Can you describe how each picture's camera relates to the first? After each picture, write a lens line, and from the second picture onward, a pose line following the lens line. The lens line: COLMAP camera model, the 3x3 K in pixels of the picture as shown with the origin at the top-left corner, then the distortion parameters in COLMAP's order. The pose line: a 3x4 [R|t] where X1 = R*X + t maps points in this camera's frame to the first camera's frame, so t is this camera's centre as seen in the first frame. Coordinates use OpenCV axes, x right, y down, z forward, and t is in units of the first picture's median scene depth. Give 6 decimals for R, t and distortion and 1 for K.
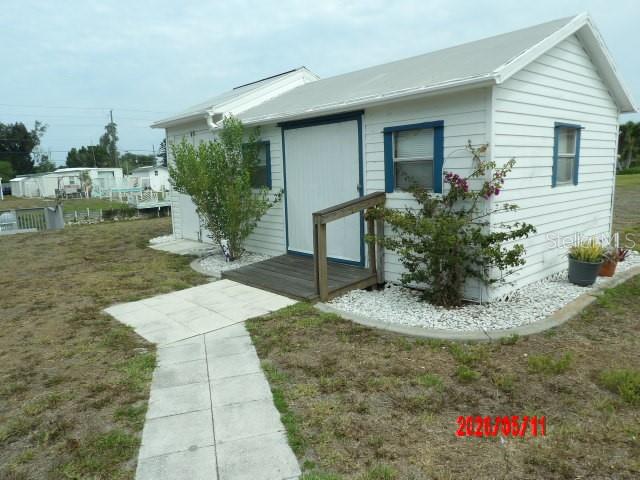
lens RADIAL K [[457.2, 0, 323.8], [0, 457.2, 238.2], [0, 0, 1]] dist [-0.032102, 0.047652]
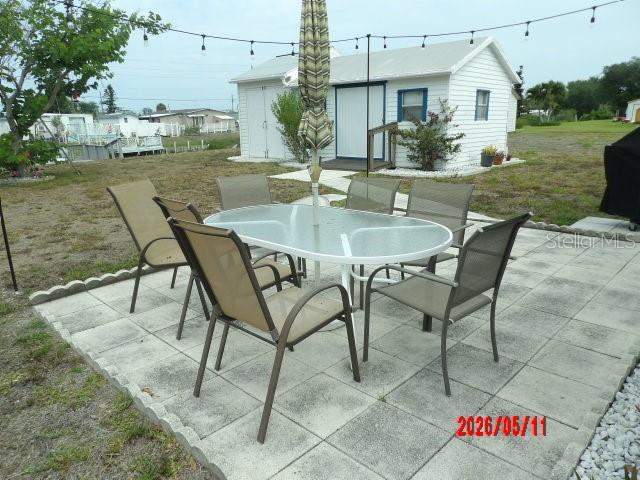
lens RADIAL K [[457.2, 0, 316.2], [0, 457.2, 241.5], [0, 0, 1]] dist [-0.032102, 0.047652]
pose [[0.994864, -0.012542, 0.100436, -0.459623], [0.001536, 0.994049, 0.108920, 0.219501], [-0.101205, -0.108206, 0.988964, -1.099092]]
